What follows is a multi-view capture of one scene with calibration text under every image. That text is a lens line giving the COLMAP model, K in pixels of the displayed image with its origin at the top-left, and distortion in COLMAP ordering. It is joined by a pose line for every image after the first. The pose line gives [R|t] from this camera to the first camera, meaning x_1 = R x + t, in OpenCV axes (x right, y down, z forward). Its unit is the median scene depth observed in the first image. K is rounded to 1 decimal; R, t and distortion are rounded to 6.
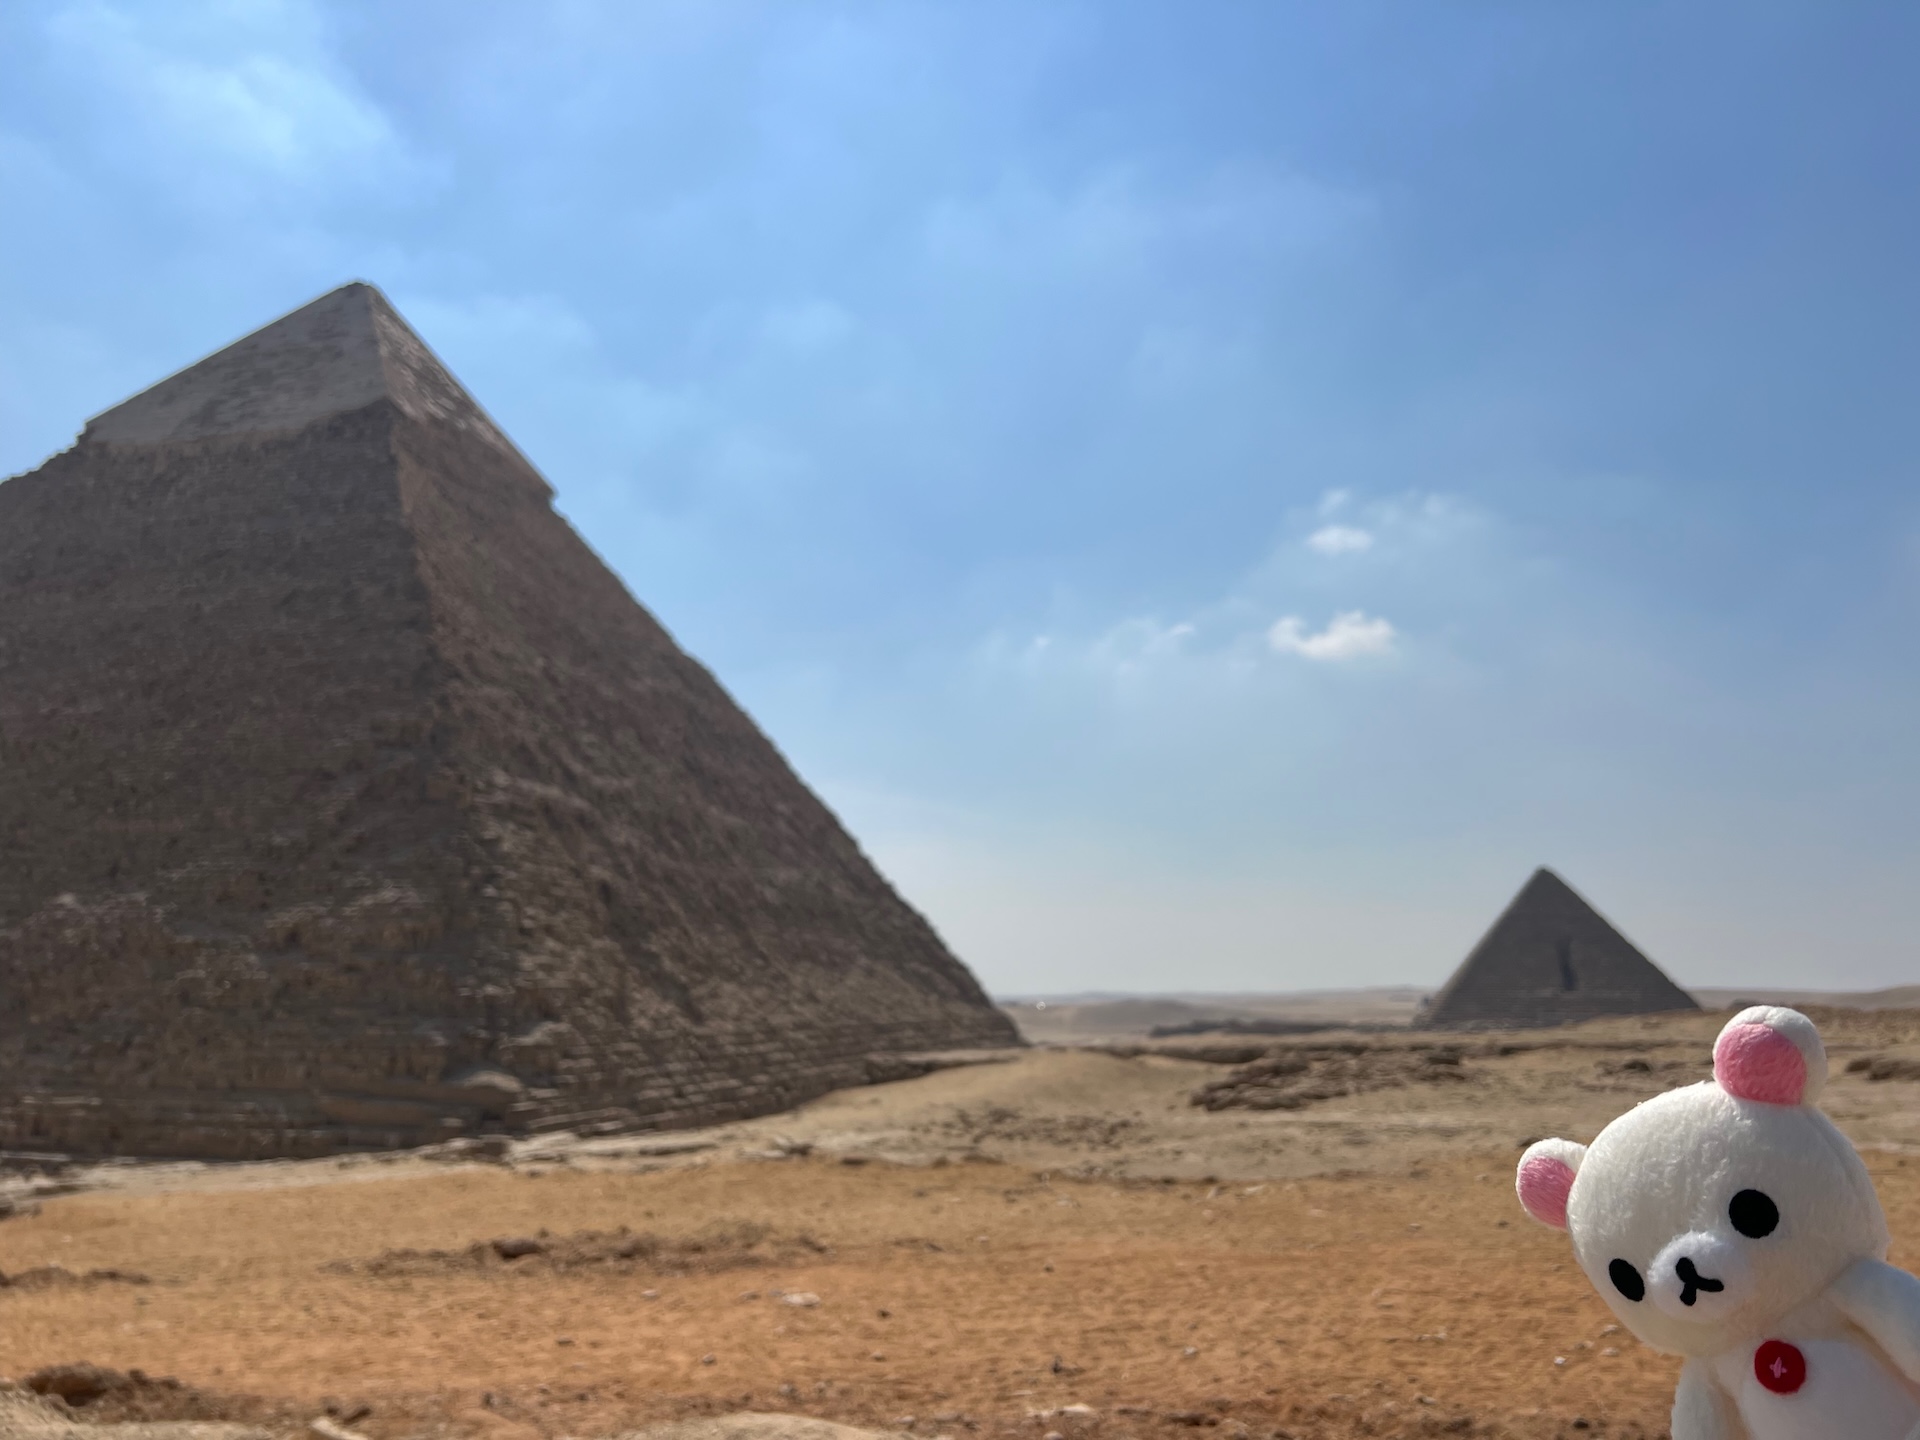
lens RADIAL K [[1467.2, 0, 958.2], [0, 1467.2, 724.8], [0, 0, 1]] dist [0.026511, -0.050223]
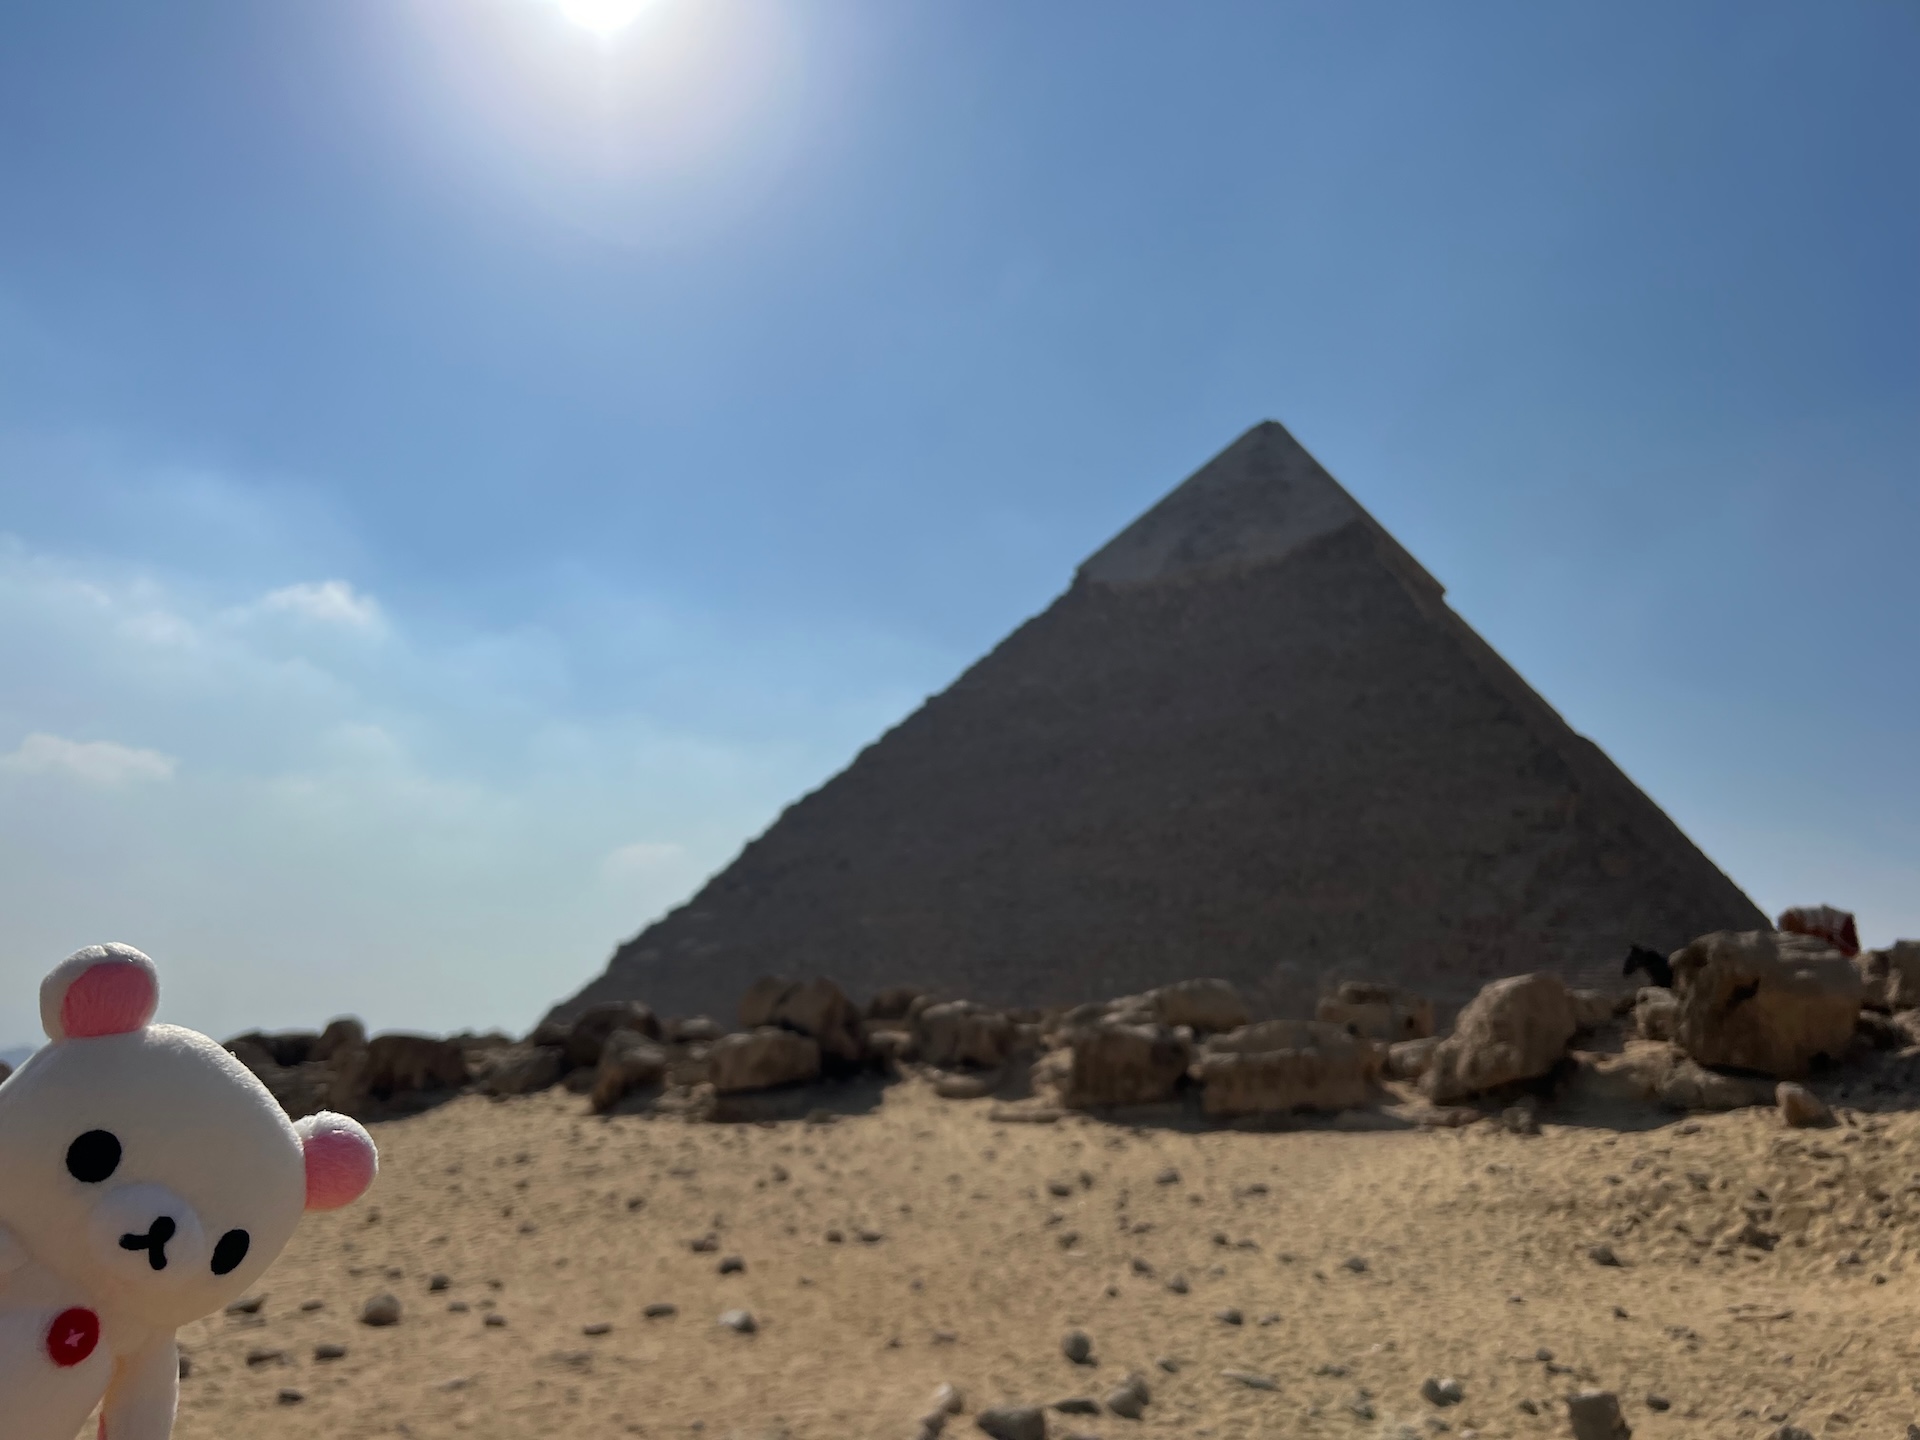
lens RADIAL K [[1446.6, 0, 960.0], [0, 1446.6, 720.0], [0, 0, 1]] dist [0.029338, -0.041742]
pose [[0.929085, -0.058832, -0.365158, -0.275488], [0.037501, 0.997165, -0.065240, -0.009156], [0.367961, 0.046920, 0.928657, -0.133415]]
